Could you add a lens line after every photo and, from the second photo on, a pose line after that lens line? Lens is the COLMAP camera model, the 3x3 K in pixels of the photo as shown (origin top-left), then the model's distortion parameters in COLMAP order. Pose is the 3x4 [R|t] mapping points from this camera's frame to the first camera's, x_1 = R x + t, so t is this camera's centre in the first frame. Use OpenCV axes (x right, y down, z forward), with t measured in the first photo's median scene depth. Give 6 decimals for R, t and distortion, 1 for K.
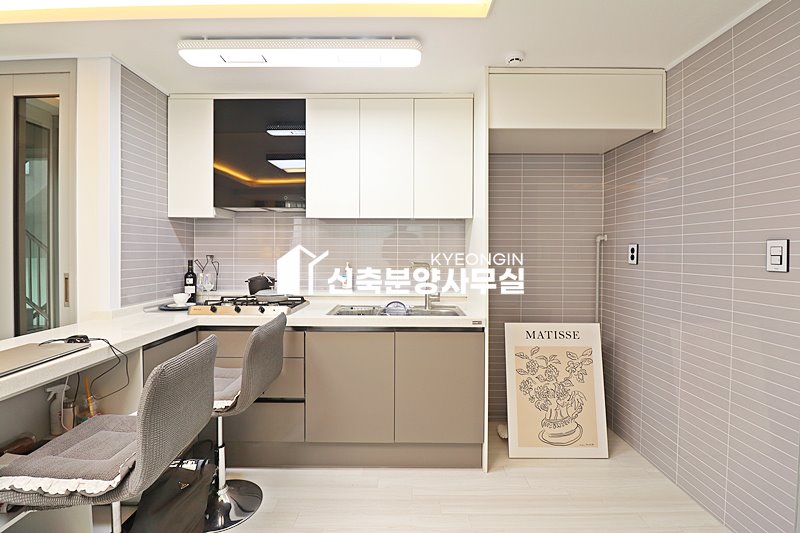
lens RADIAL K [[374.8, 0, 404.2], [0, 374.8, 255.9], [0, 0, 1]] dist [-0.013881, -0.000419]
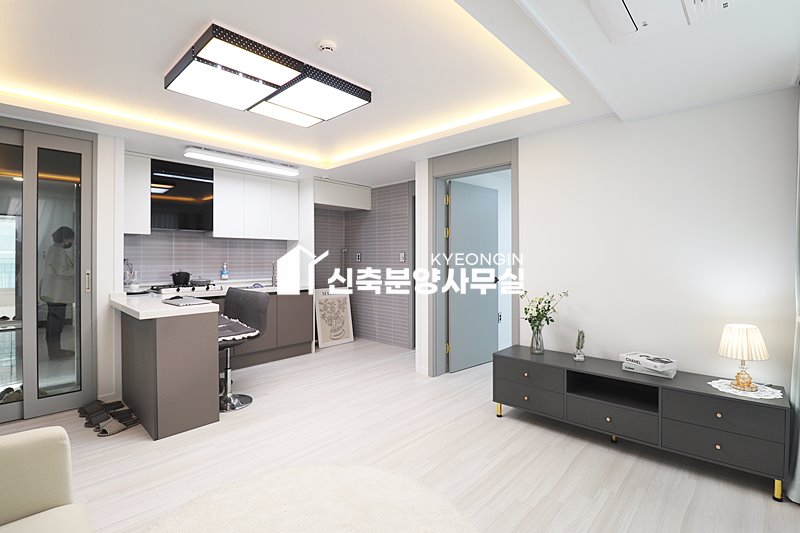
lens RADIAL K [[374.8, 0, 399.7], [0, 374.8, 262.3], [0, 0, 1]] dist [-0.013881, -0.000419]
pose [[0.677867, -0.013460, 0.735062, -1.007234], [0.011350, 0.999905, 0.007842, 0.011871], [-0.735097, 0.003027, 0.677955, -0.854981]]
